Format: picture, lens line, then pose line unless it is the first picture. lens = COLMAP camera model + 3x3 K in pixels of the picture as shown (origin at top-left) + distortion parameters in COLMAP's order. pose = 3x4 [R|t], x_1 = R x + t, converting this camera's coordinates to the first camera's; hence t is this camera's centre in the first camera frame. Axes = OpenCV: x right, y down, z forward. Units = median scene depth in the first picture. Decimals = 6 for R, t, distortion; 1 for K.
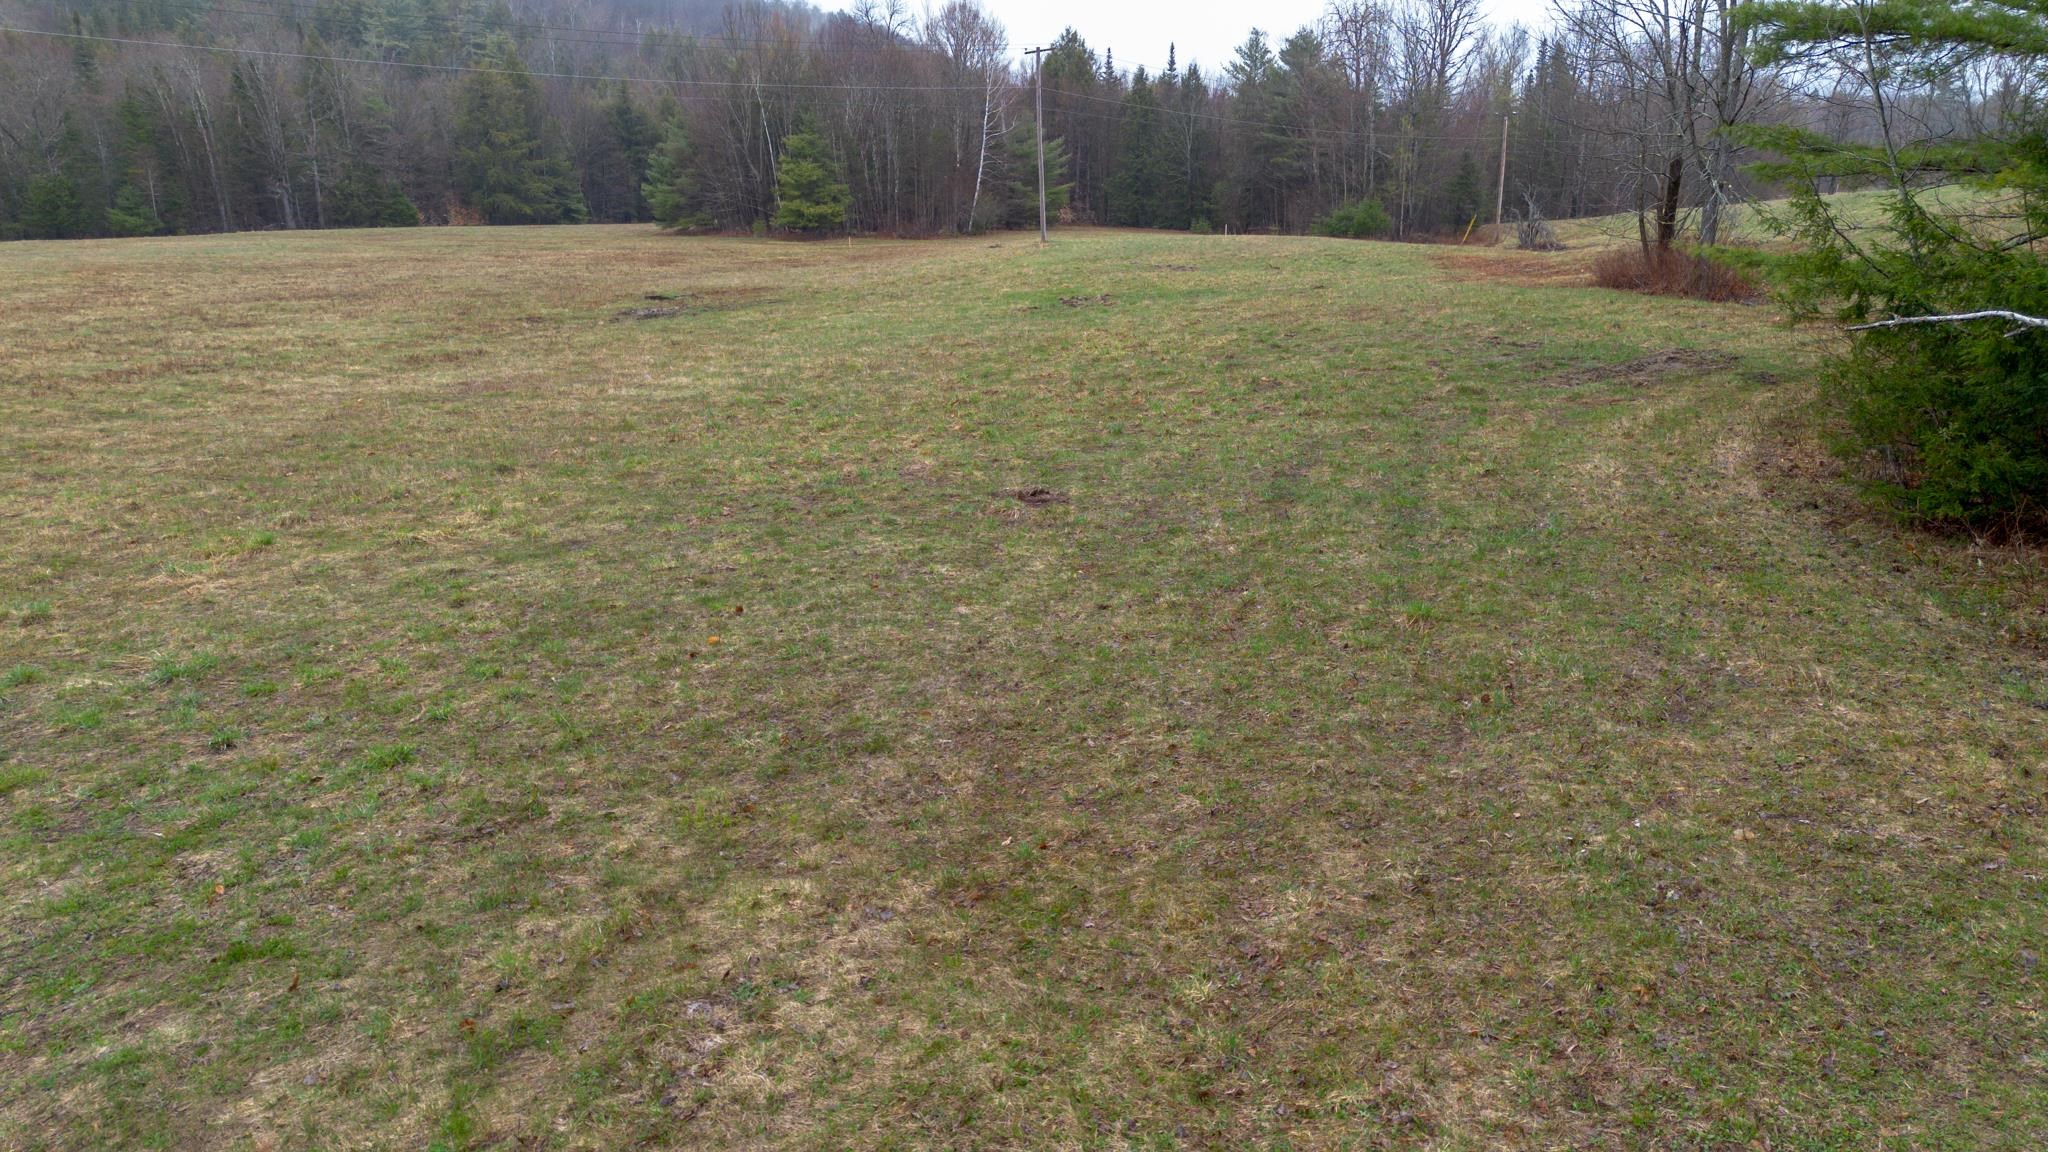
lens RADIAL K [[1439.5, 0, 1023.7], [0, 1439.5, 573.0], [0, 0, 1]] dist [0.069830, -0.061714]
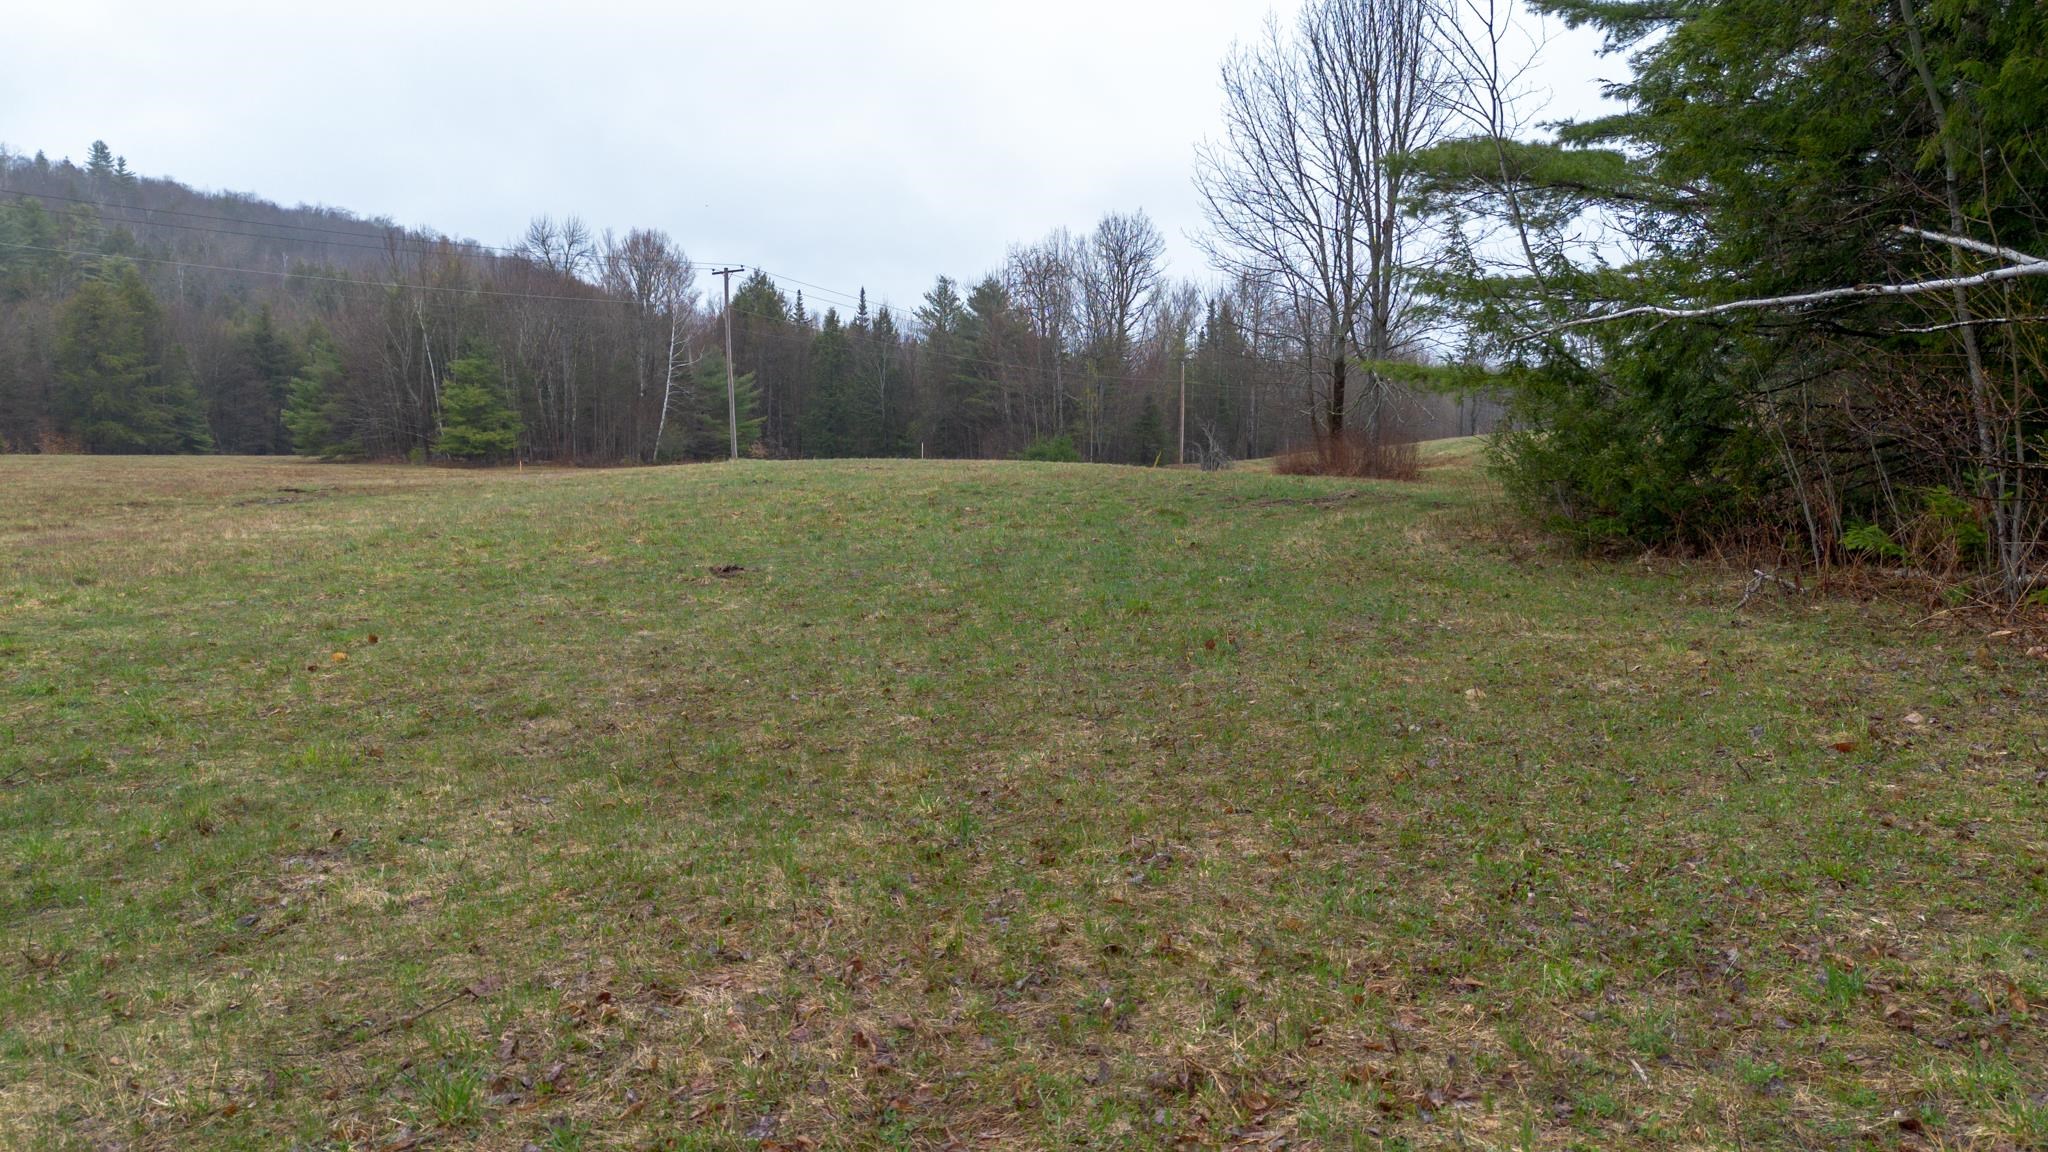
lens RADIAL K [[1502.6, 0, 1028.2], [0, 1502.6, 577.1], [0, 0, 1]] dist [0.059639, -0.050249]
pose [[0.978758, -0.003677, 0.204986, -0.000717], [0.038124, 0.985665, -0.164353, 0.080186], [-0.201443, 0.168677, 0.964867, 0.024909]]
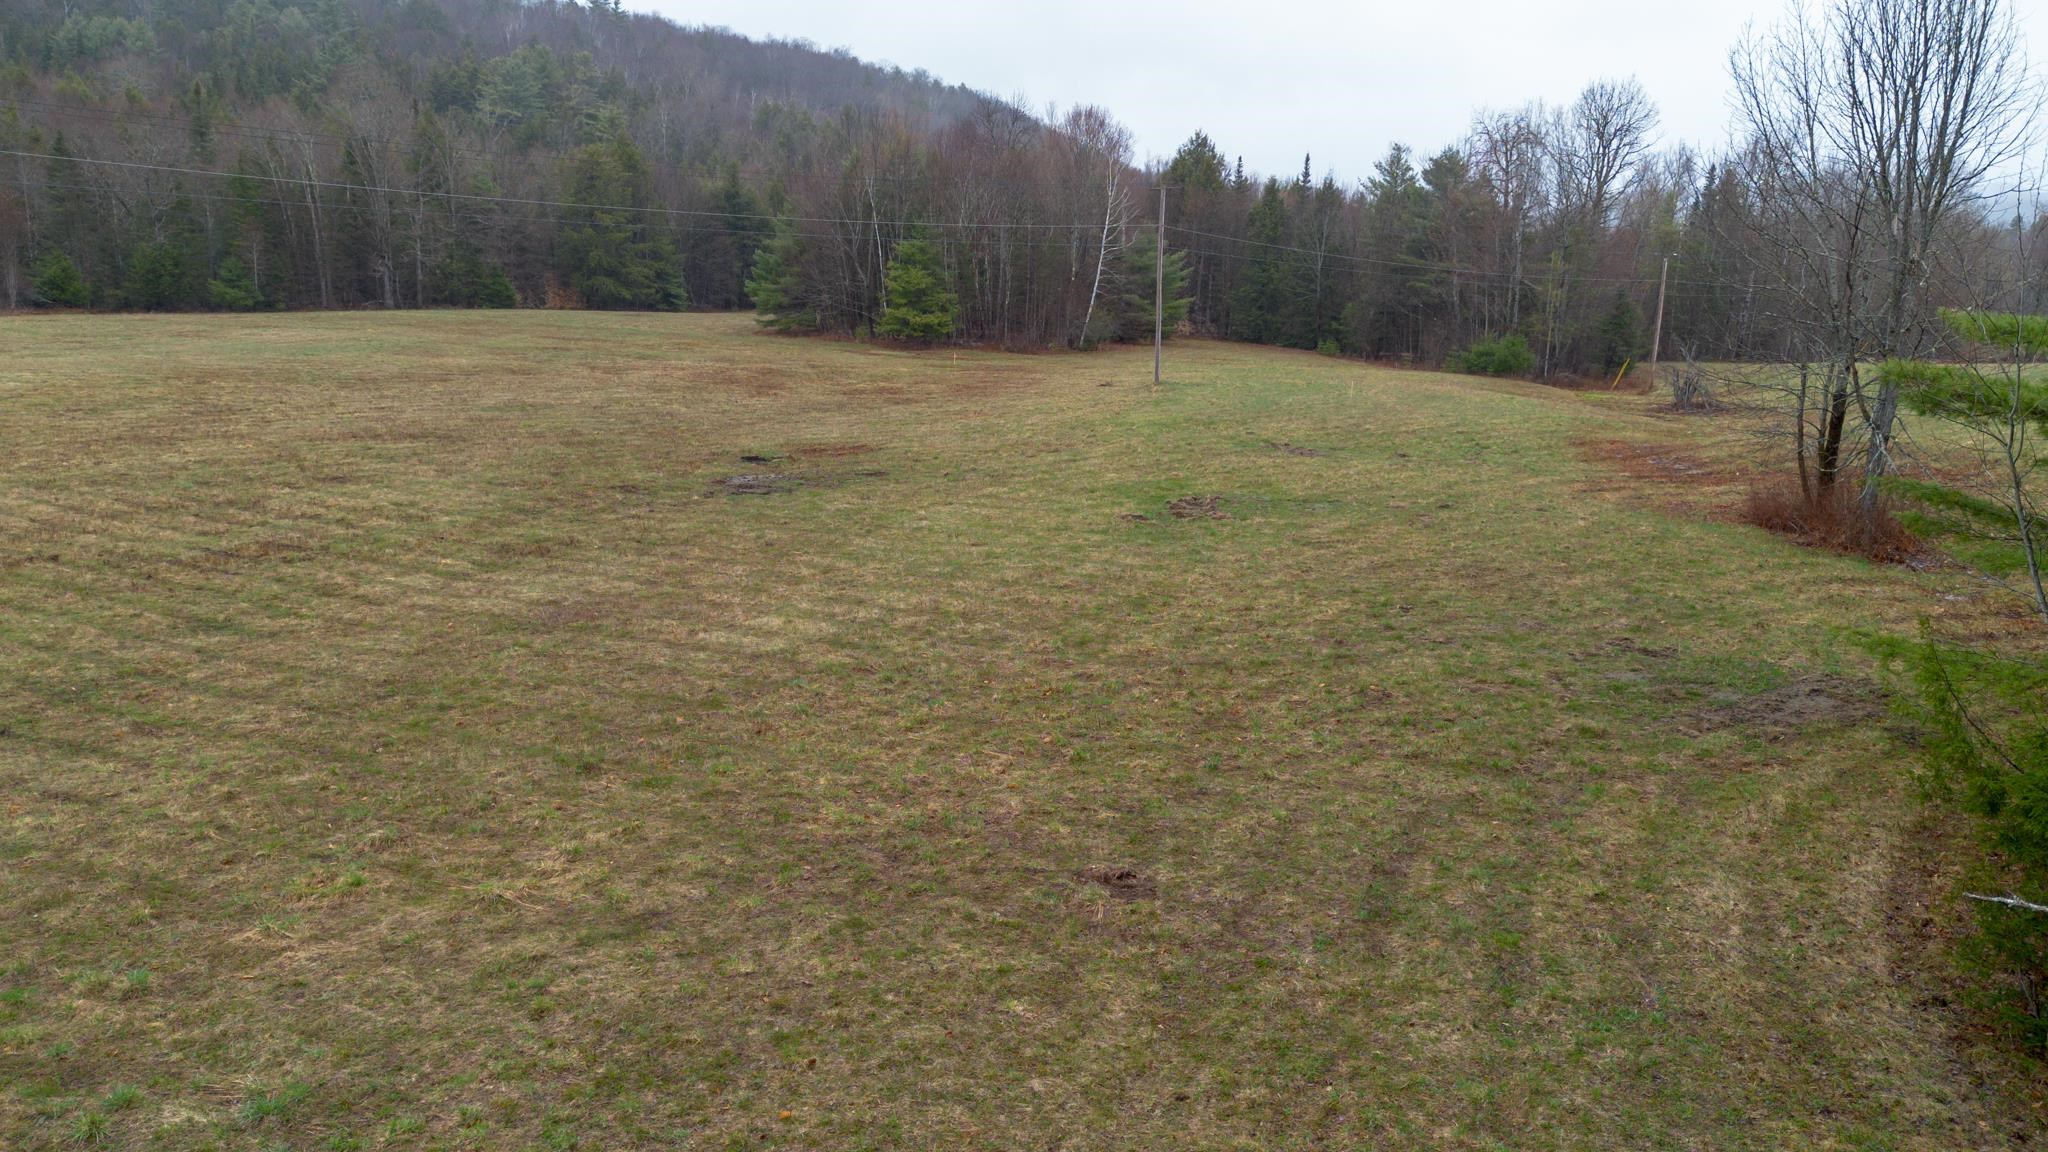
lens RADIAL K [[1549.0, 0, 1022.7], [0, 1549.0, 580.2], [0, 0, 1]] dist [0.070157, -0.061874]
pose [[0.996158, 0.058609, -0.065071, -0.001442], [-0.062642, 0.996122, -0.061779, -0.130611], [0.061198, 0.065618, 0.995966, -0.043480]]
